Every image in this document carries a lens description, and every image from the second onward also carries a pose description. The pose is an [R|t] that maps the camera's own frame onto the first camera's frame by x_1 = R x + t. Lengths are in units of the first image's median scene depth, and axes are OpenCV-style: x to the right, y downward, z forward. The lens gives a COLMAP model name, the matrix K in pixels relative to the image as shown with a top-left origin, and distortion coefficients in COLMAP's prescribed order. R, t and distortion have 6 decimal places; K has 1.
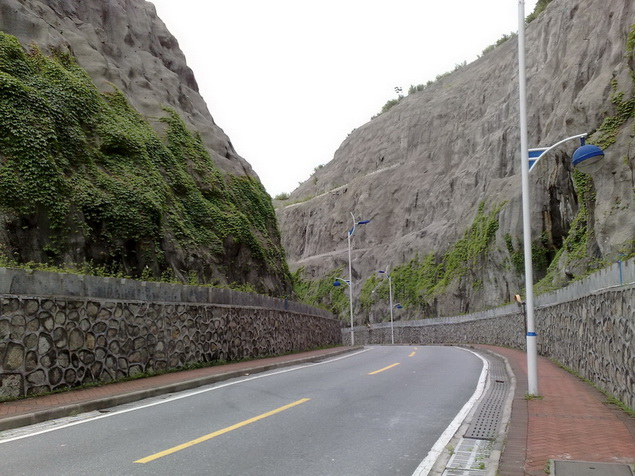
lens RADIAL K [[598.0, 0, 311.3], [0, 598.0, 237.4], [0, 0, 1]] dist [0.194957, -0.320046]
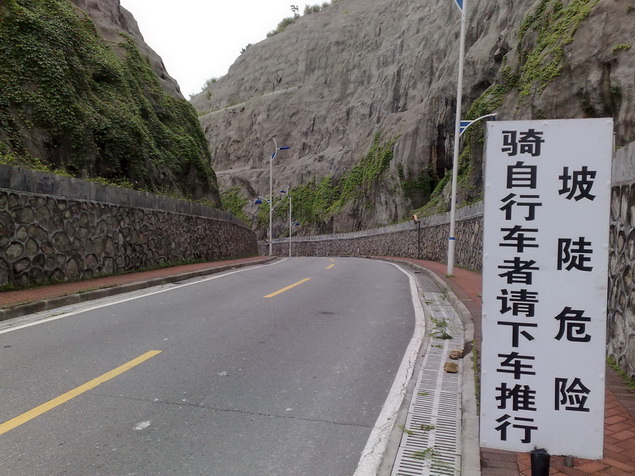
lens RADIAL K [[598.0, 0, 311.3], [0, 598.0, 237.4], [0, 0, 1]] dist [0.194957, -0.320046]
pose [[0.978998, 0.023478, 0.202513, -0.090633], [-0.050846, 0.990075, 0.131023, -0.009513], [-0.197427, -0.138568, 0.970475, -0.131581]]
